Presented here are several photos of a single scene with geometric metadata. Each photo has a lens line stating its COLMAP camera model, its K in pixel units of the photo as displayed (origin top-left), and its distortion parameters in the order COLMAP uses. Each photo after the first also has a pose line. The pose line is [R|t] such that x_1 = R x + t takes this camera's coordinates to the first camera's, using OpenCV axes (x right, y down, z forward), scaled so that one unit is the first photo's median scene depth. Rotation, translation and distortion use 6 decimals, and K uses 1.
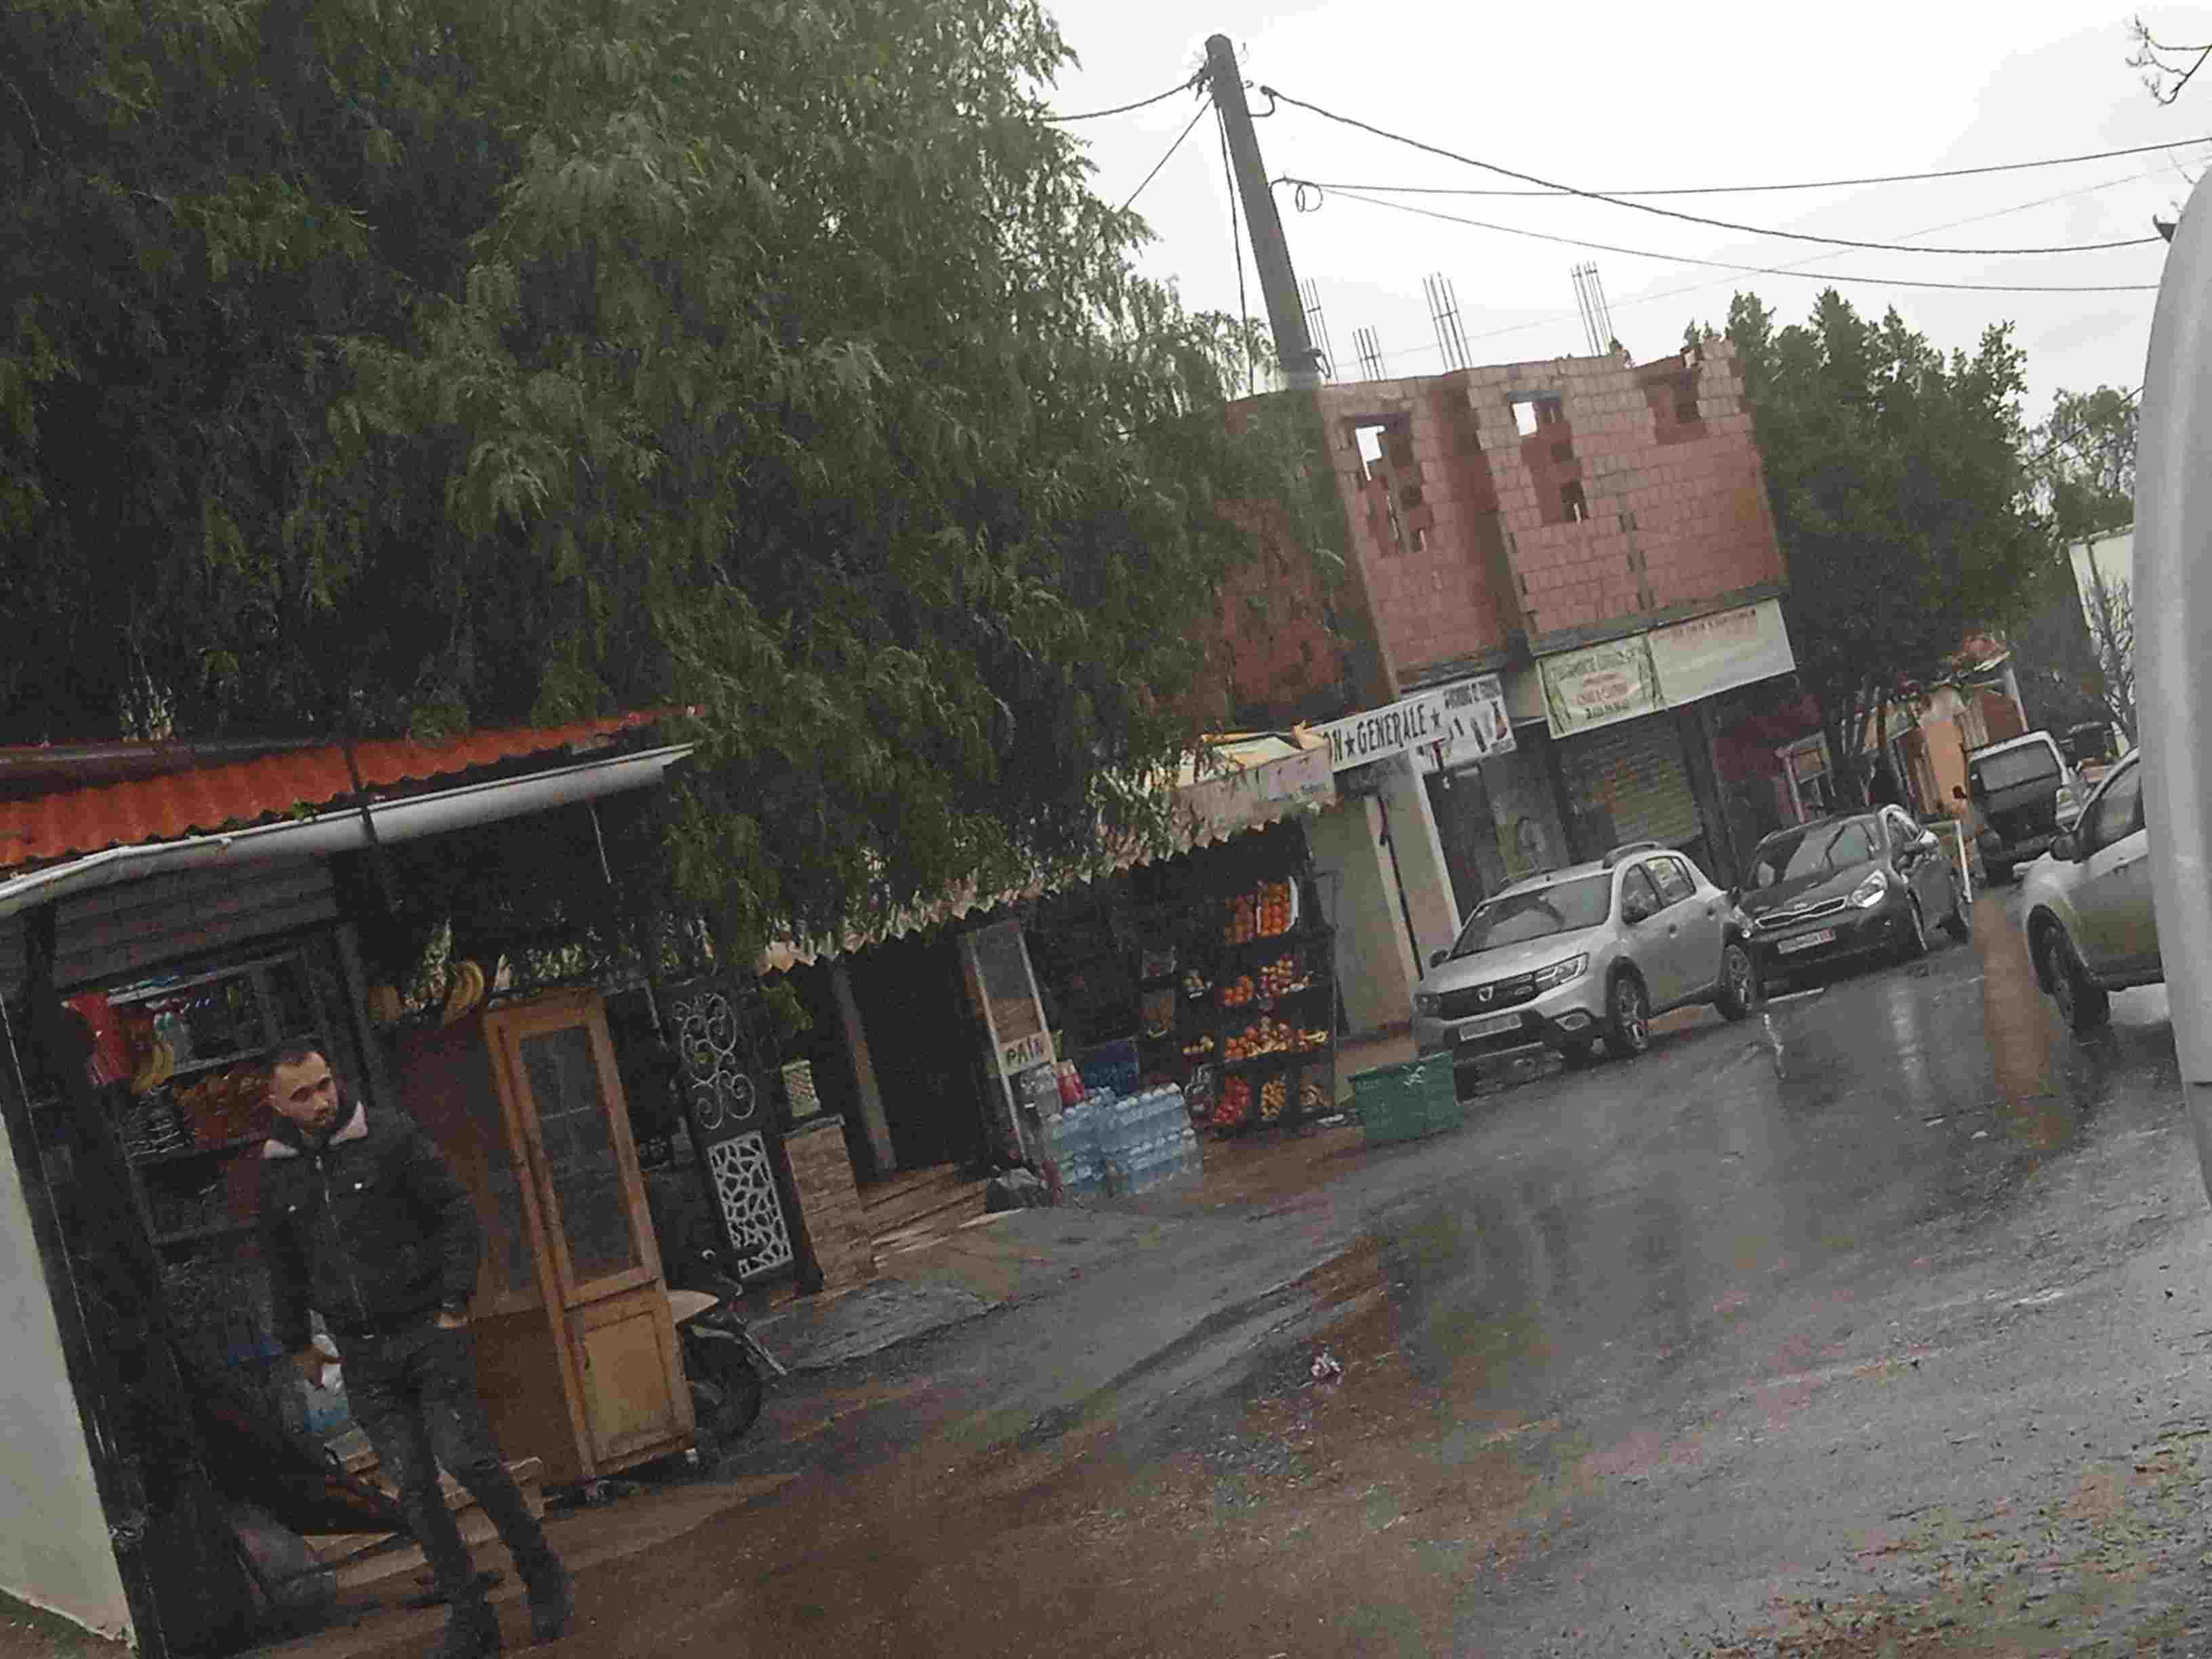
lens RADIAL K [[1253.8, 0, 1106.0], [0, 1253.8, 829.5], [0, 0, 1]] dist [0.001471, 0.000387]
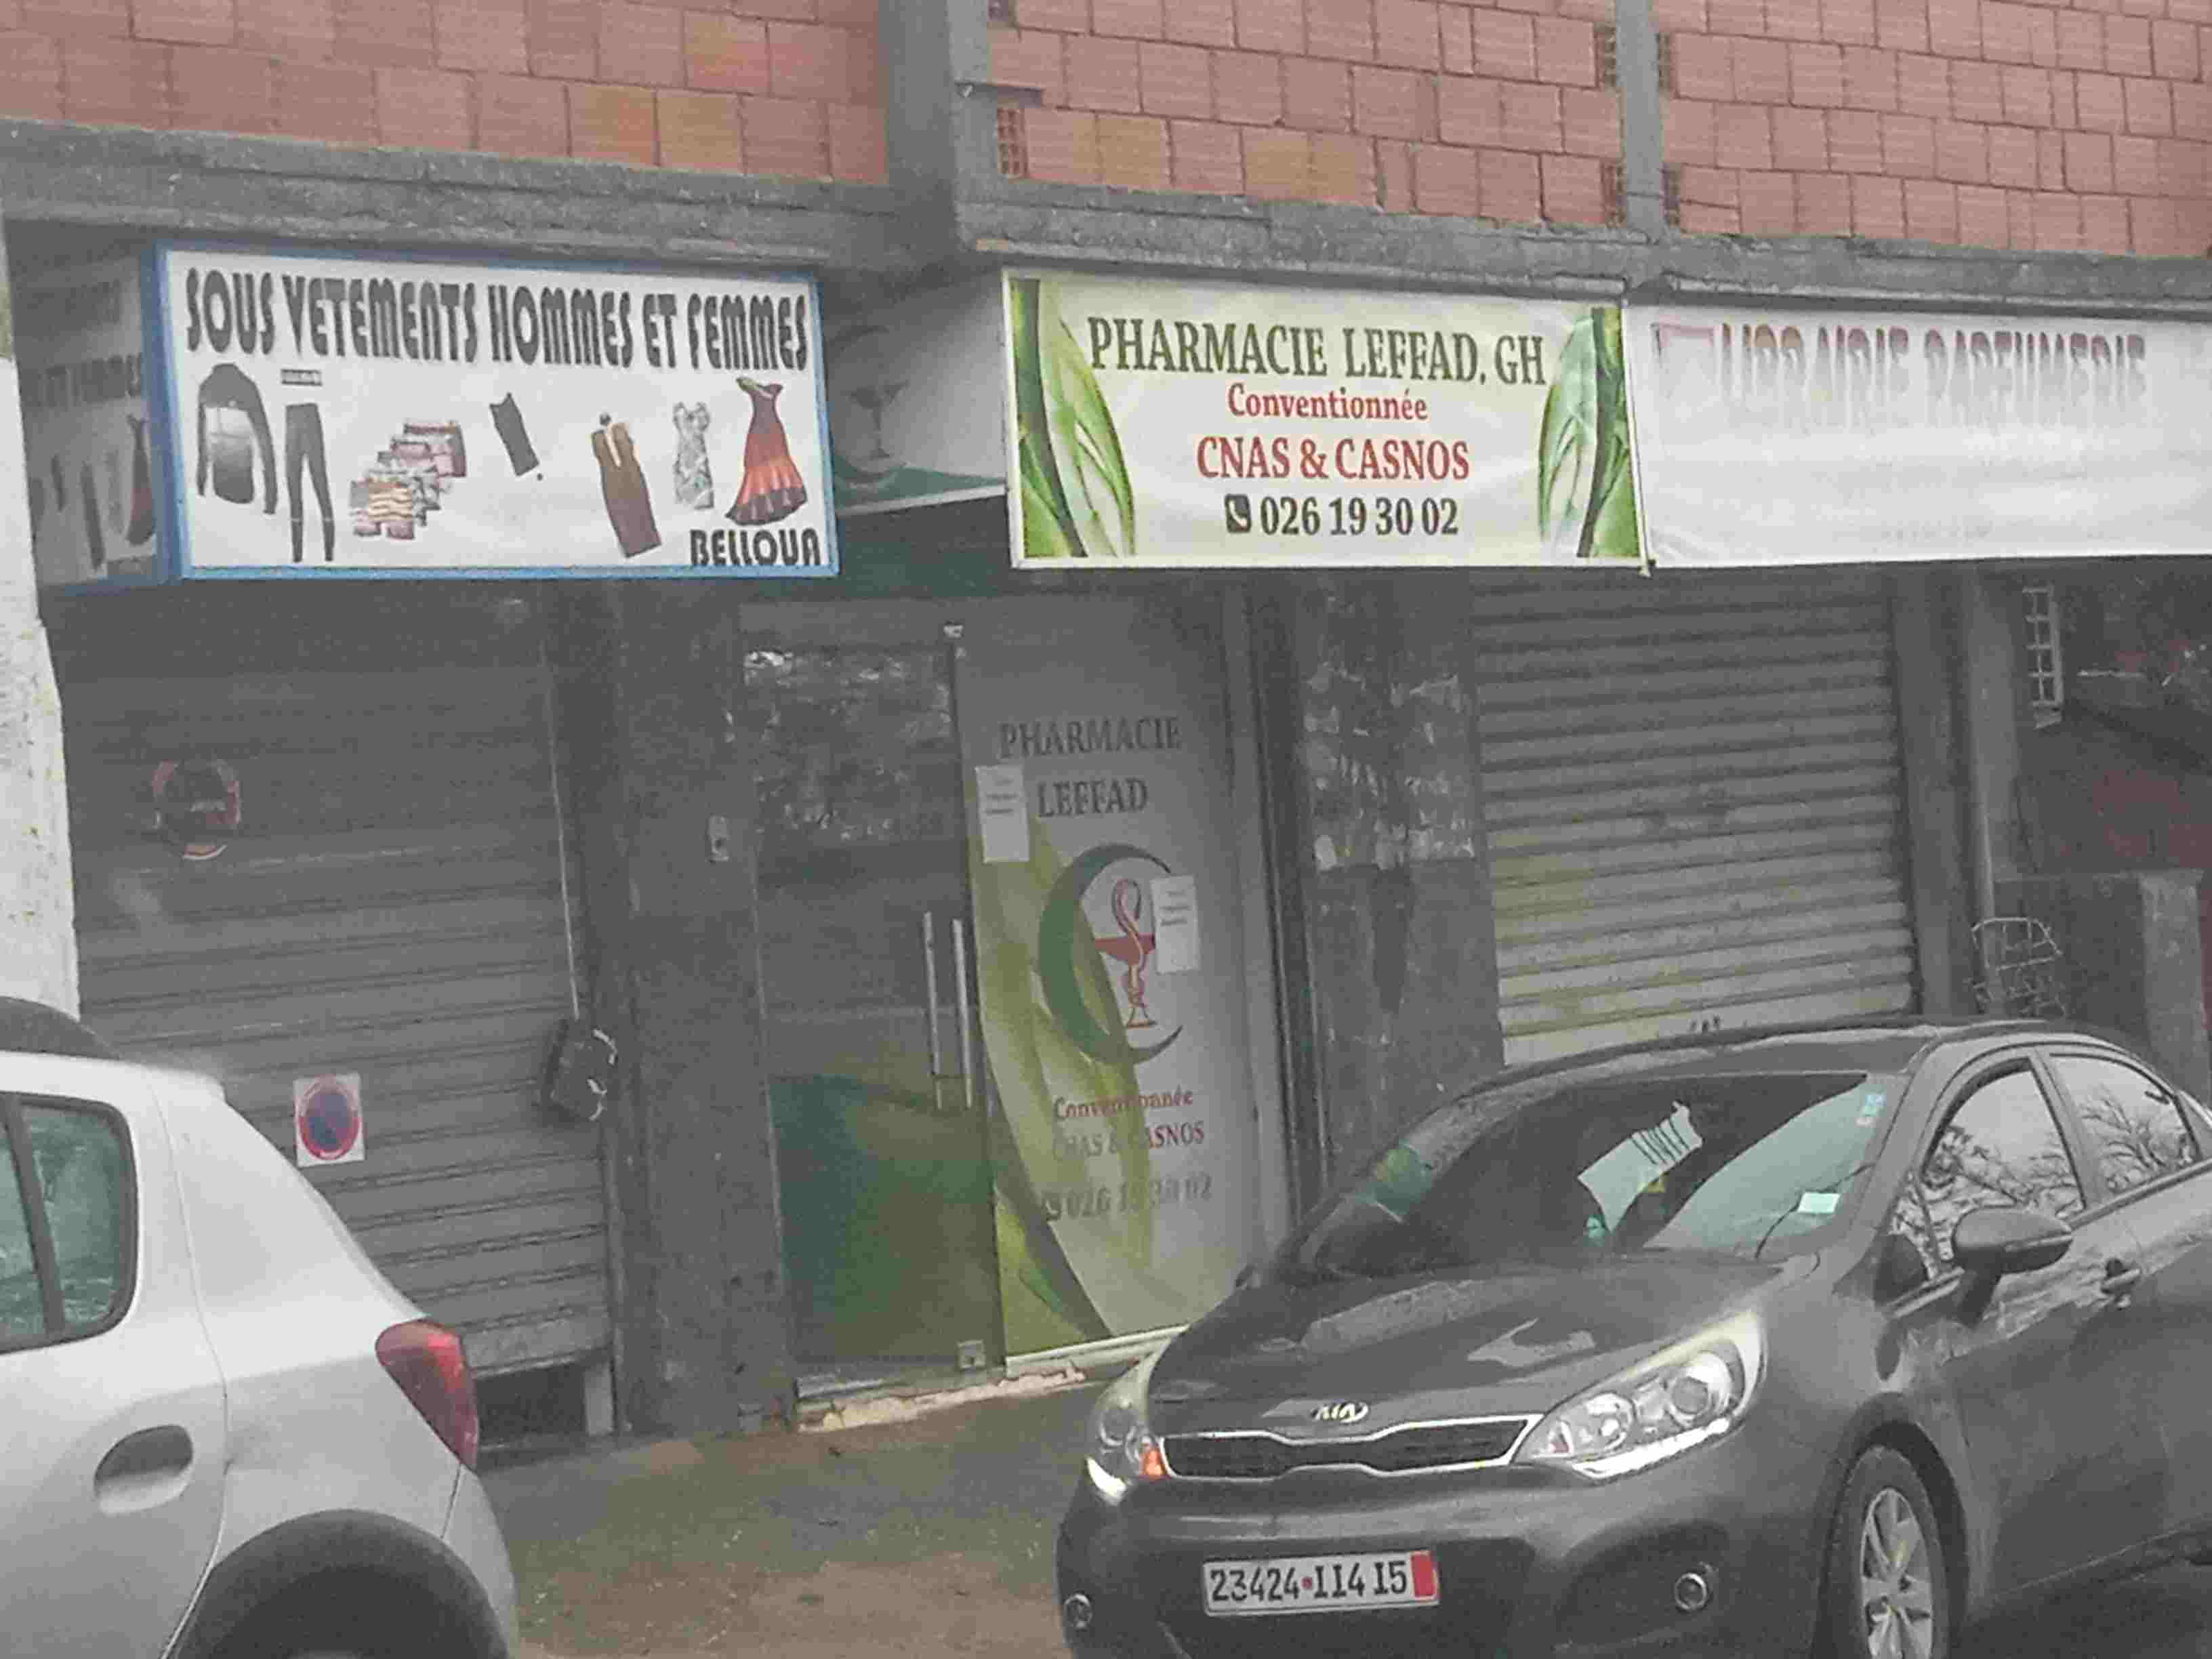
lens RADIAL K [[2457.2, 0, 1106.0], [0, 2457.2, 829.5], [0, 0, 1]] dist [0.015370, 0.023805]
pose [[0.982688, 0.171277, -0.070634, 0.621507], [-0.169711, 0.985106, 0.027658, -0.049789], [0.074319, -0.015192, 0.997119, 0.683056]]
